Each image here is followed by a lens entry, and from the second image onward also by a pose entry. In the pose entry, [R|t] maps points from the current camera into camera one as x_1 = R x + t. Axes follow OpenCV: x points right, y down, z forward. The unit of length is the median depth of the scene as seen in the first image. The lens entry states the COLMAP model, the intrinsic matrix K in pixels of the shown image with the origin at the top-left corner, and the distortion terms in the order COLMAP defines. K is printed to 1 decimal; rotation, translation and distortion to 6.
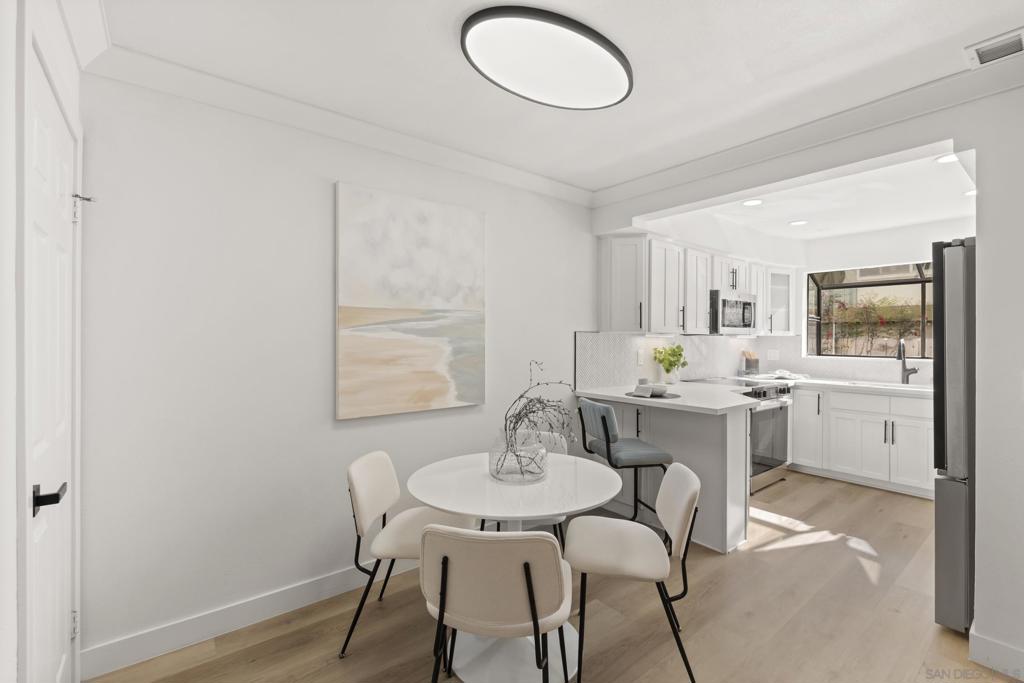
lens RADIAL K [[452.2, 0, 512.0], [0, 452.2, 341.5], [0, 0, 1]] dist [-0.000270, 0.000038]
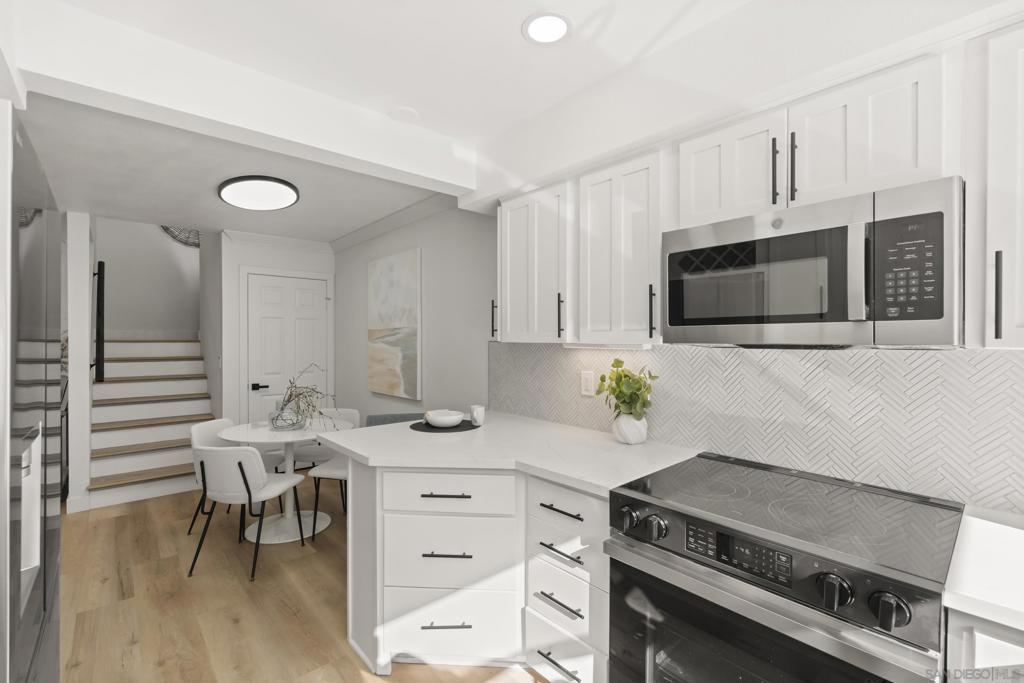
lens RADIAL K [[452.2, 0, 512.0], [0, 452.2, 341.5], [0, 0, 1]] dist [-0.000270, 0.000038]
pose [[0.051557, 0.002953, -0.998666, 1.294283], [-0.003135, 0.999991, 0.002795, -0.031666], [0.998665, 0.002987, 0.051566, 1.286864]]
